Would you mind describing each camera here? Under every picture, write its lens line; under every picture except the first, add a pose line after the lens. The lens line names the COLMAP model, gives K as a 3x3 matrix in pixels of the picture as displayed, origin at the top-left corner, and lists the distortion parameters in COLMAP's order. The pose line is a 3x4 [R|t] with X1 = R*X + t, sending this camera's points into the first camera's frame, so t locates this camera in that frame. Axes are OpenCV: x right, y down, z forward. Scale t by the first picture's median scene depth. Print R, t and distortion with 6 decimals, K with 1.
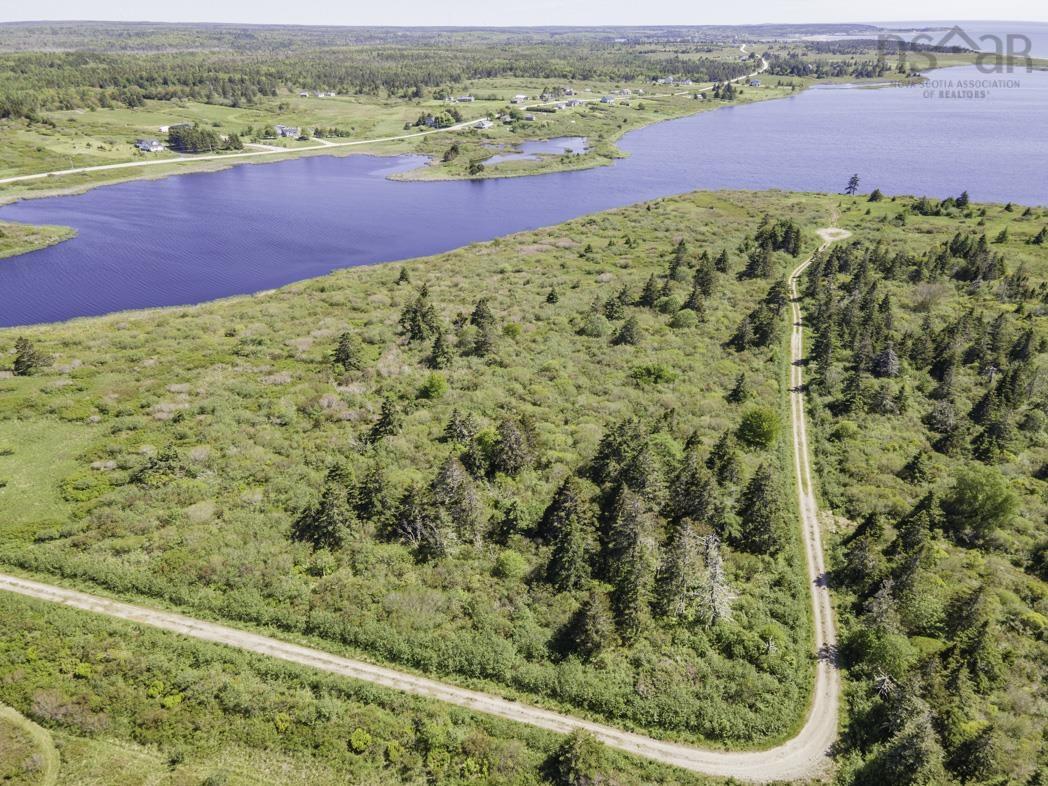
lens RADIAL K [[753.1, 0, 515.4], [0, 753.1, 394.0], [0, 0, 1]] dist [0.019565, 0.047095]
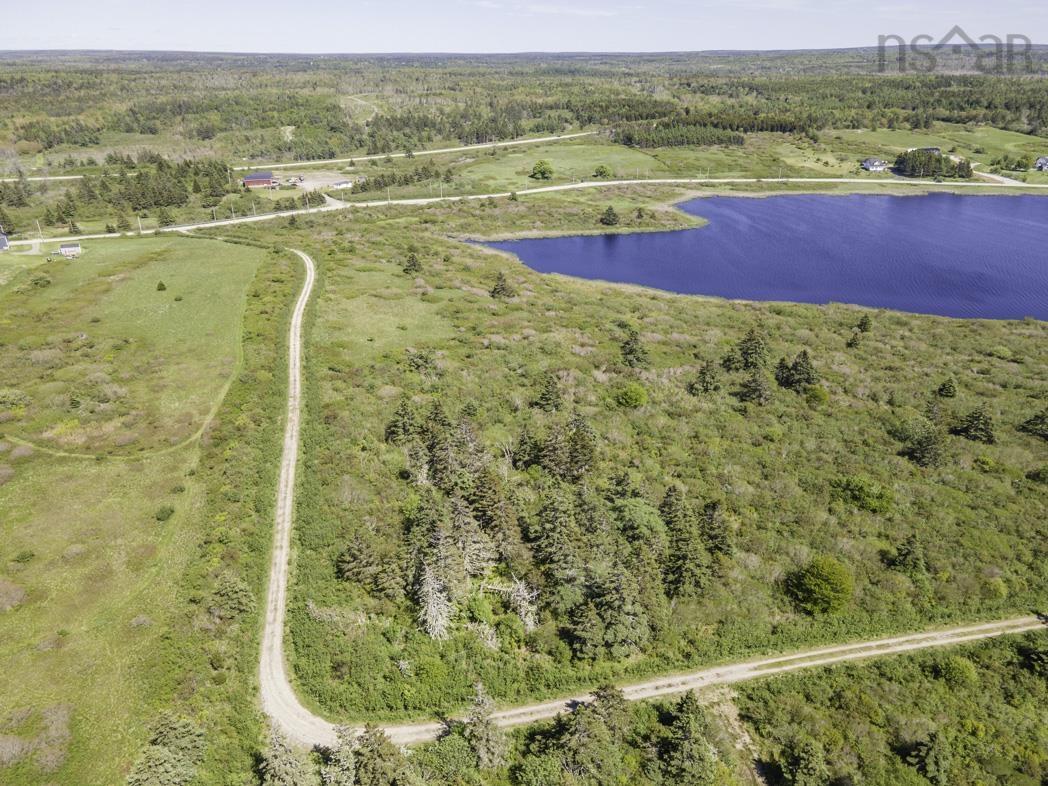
lens RADIAL K [[753.1, 0, 515.4], [0, 753.1, 394.0], [0, 0, 1]] dist [0.019565, 0.047095]
pose [[0.513106, 0.353035, -0.782361, 0.551274], [-0.372225, 0.912849, 0.167796, -0.112511], [0.773415, 0.205117, 0.599797, 0.226923]]
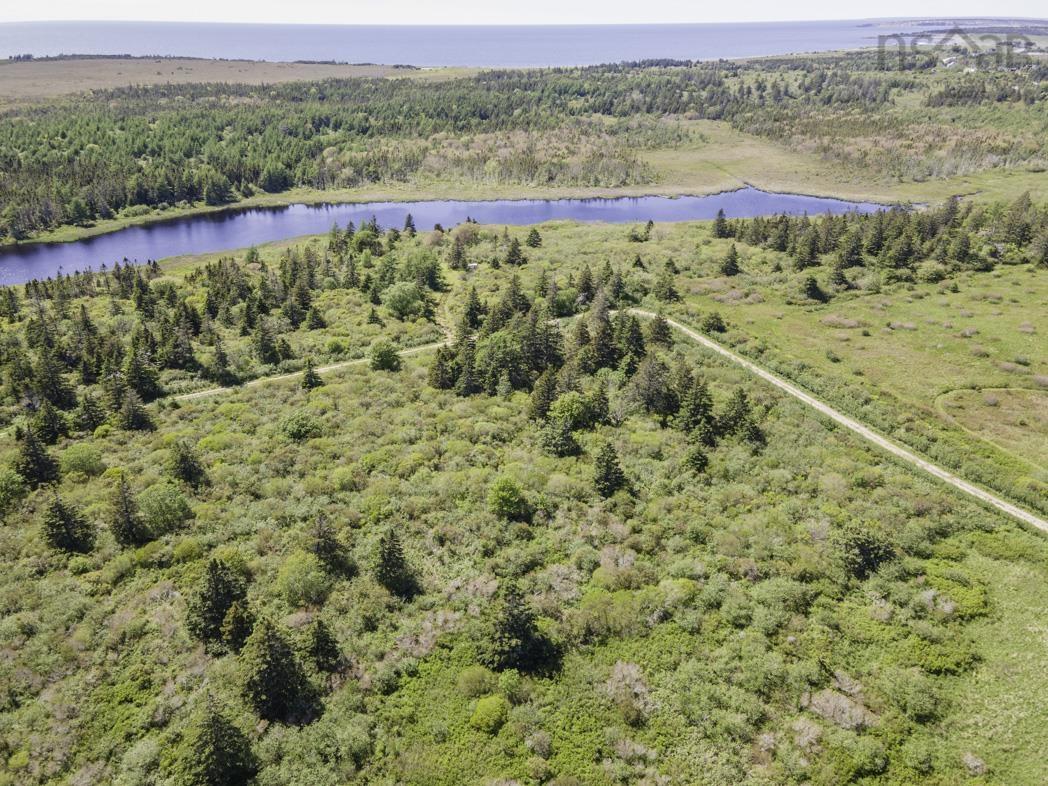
lens RADIAL K [[753.1, 0, 515.4], [0, 753.1, 394.0], [0, 0, 1]] dist [0.019565, 0.047095]
pose [[-0.662791, -0.323211, 0.675458, -0.532649], [0.333949, 0.679787, 0.652968, -0.511128], [-0.670214, 0.658350, -0.342621, 1.059466]]
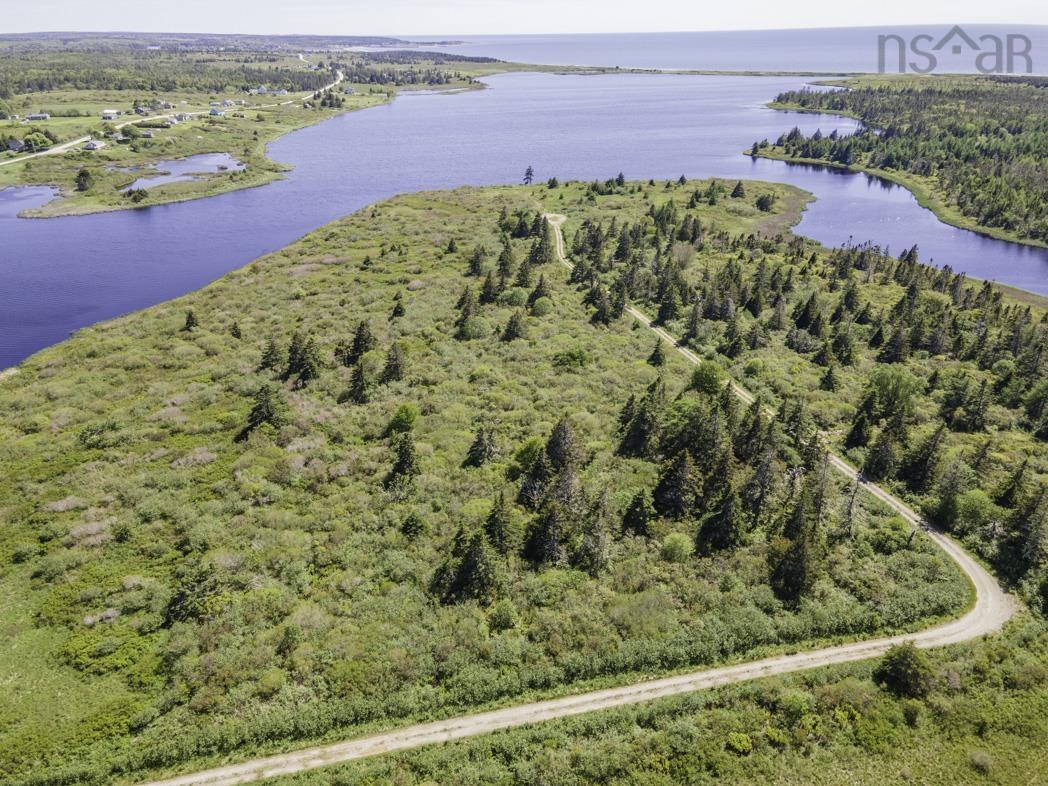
lens RADIAL K [[753.1, 0, 515.4], [0, 753.1, 394.0], [0, 0, 1]] dist [0.019565, 0.047095]
pose [[0.854612, -0.227192, 0.466928, -0.372469], [0.232291, 0.971484, 0.047533, -0.044484], [-0.464412, 0.067841, 0.883017, 0.107079]]
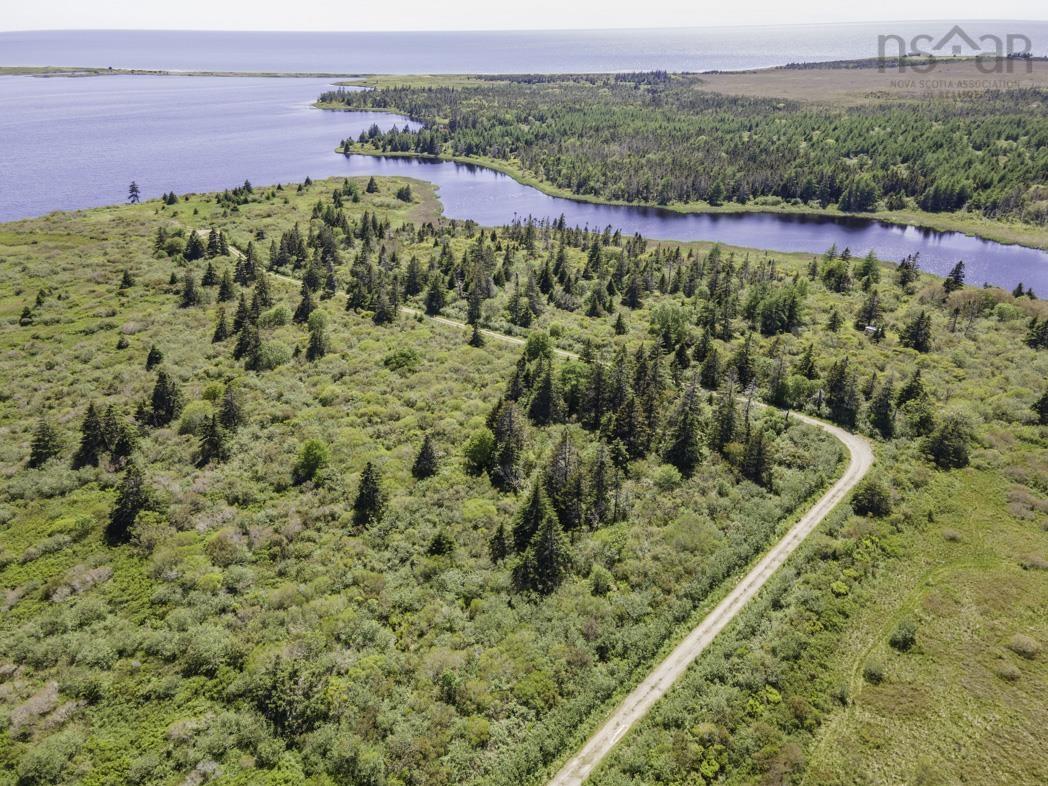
lens RADIAL K [[753.1, 0, 515.4], [0, 753.1, 394.0], [0, 0, 1]] dist [0.019565, 0.047095]
pose [[0.406681, -0.396784, 0.822905, -0.606238], [0.406864, 0.885160, 0.225729, -0.148569], [-0.817969, 0.243011, 0.521414, 0.325095]]
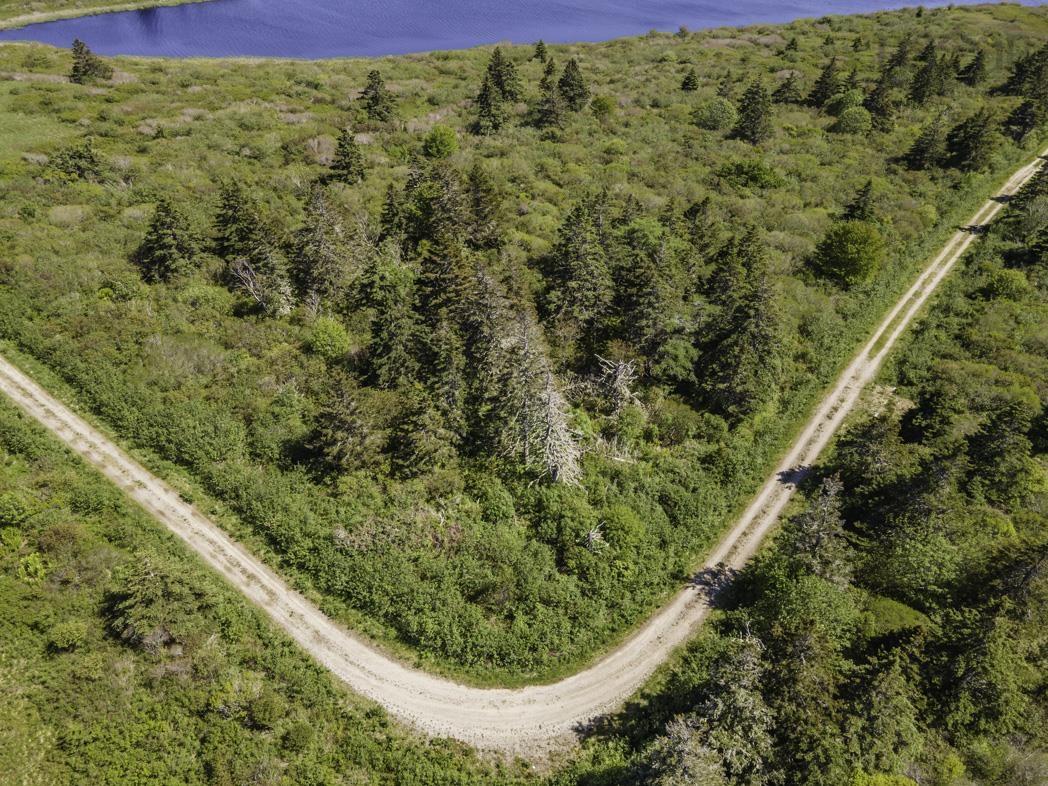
lens RADIAL K [[753.1, 0, 515.4], [0, 753.1, 394.0], [0, 0, 1]] dist [0.019565, 0.047095]
pose [[0.932448, 0.225373, -0.282397, 0.215921], [-0.172135, 0.964305, 0.201209, 0.062807], [0.317664, -0.139007, 0.937959, 0.234207]]
